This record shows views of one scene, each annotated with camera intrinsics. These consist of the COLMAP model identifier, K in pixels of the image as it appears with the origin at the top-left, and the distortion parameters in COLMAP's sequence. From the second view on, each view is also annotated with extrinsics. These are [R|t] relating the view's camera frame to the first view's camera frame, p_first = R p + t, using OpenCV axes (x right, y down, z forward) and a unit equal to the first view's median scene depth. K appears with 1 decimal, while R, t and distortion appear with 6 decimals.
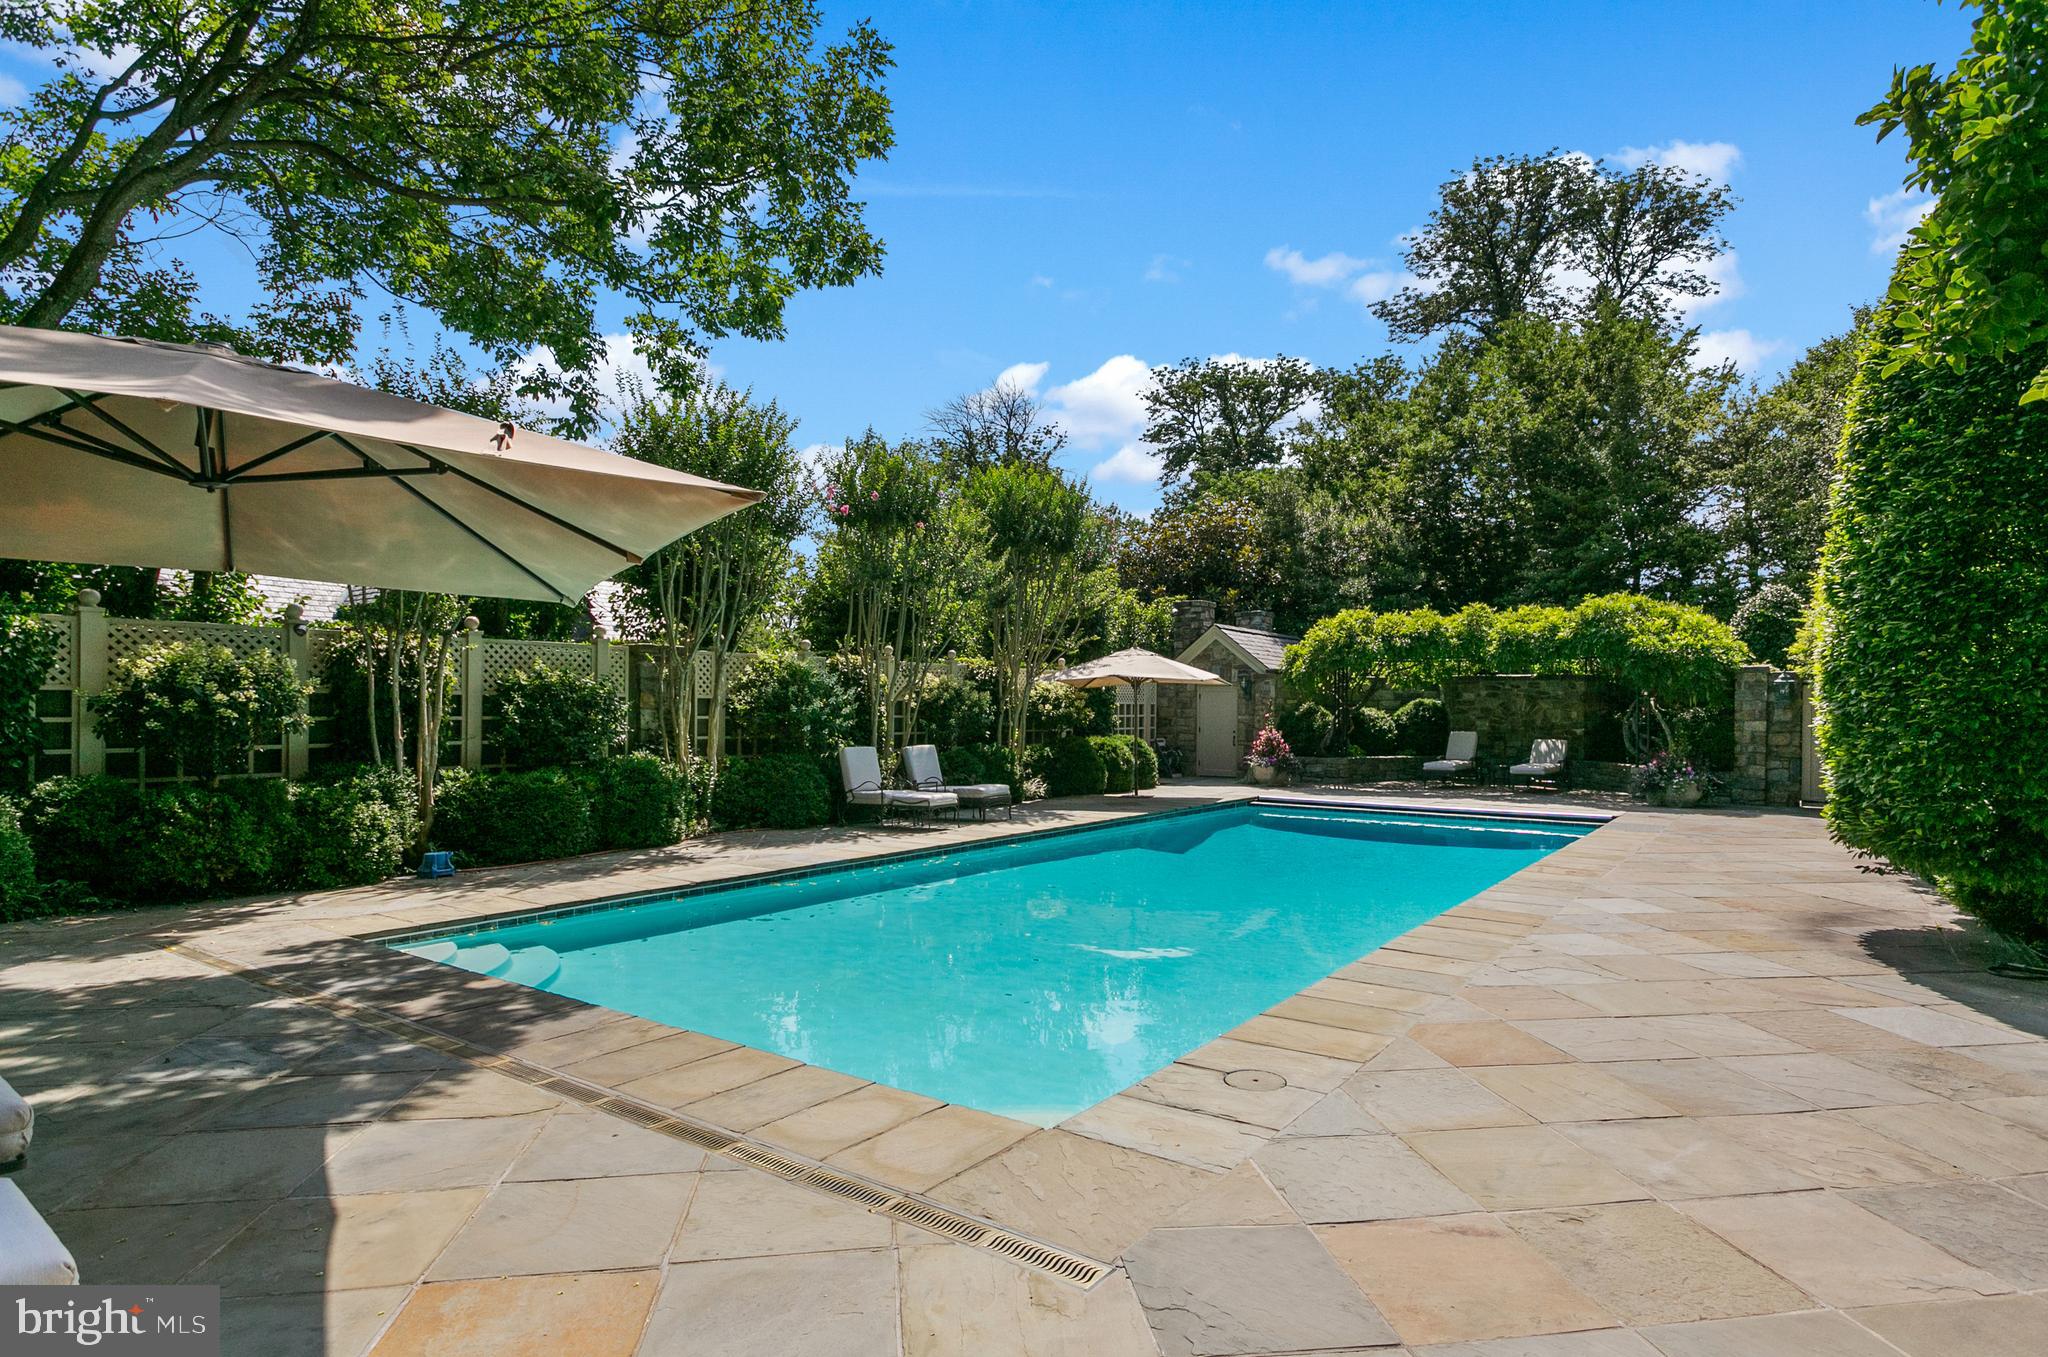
lens RADIAL K [[1080.4, 0, 1031.3], [0, 1080.4, 710.0], [0, 0, 1]] dist [-0.002179, -0.000241]
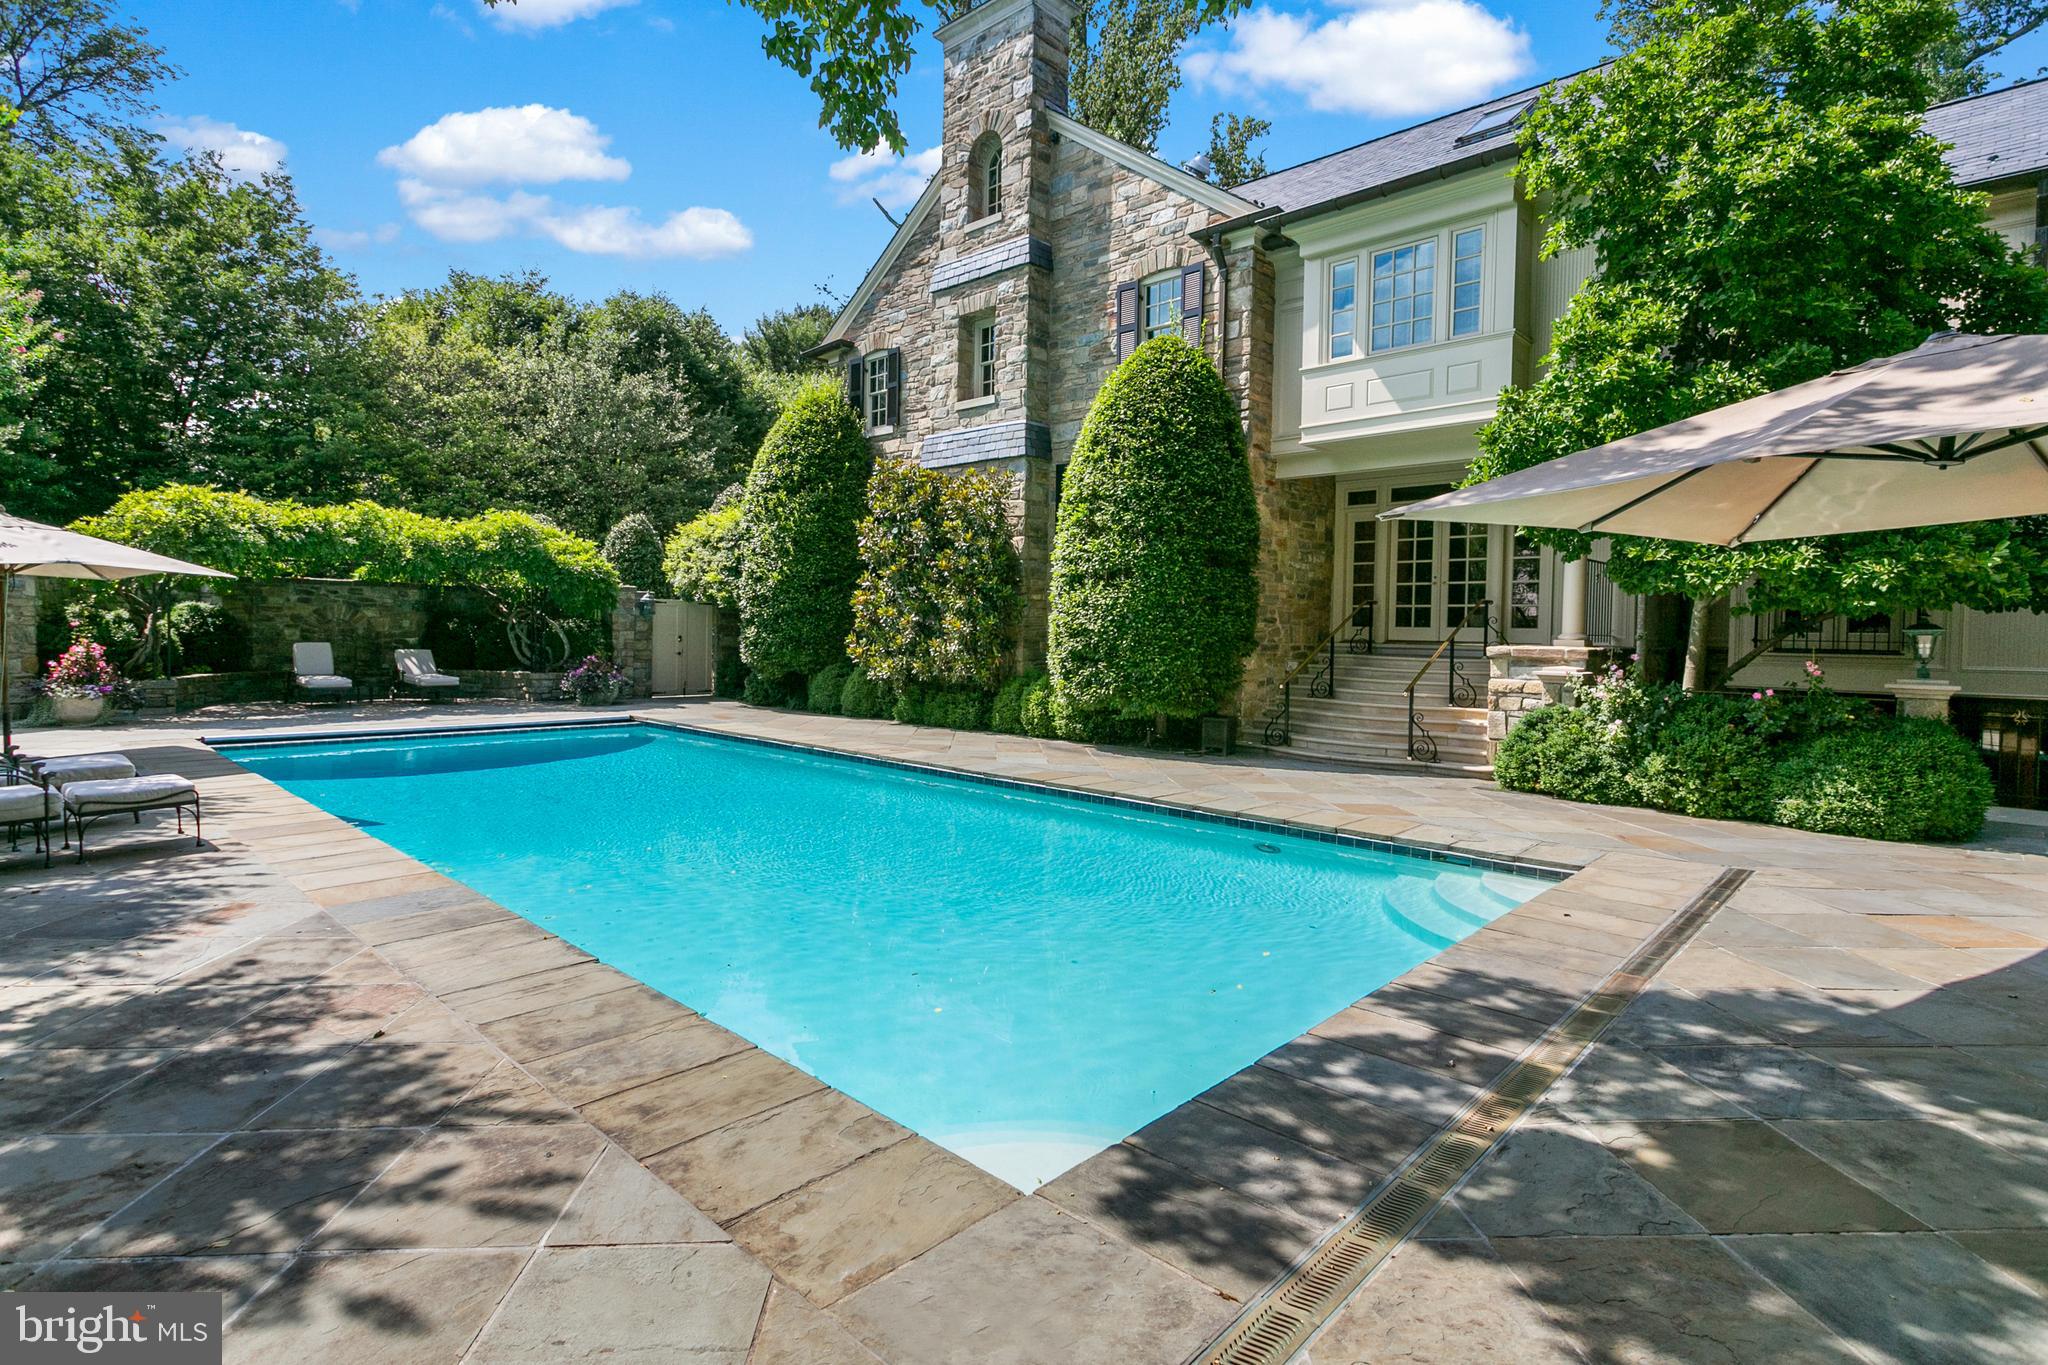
lens RADIAL K [[1017.4, 0, 1025.7], [0, 1017.4, 661.2], [0, 0, 1]] dist [0.002127, 0.000925]
pose [[0.146168, -0.033928, 0.988678, -0.314264], [-0.017390, 0.999169, 0.036859, -0.005162], [-0.989107, -0.022581, 0.145457, 0.298849]]
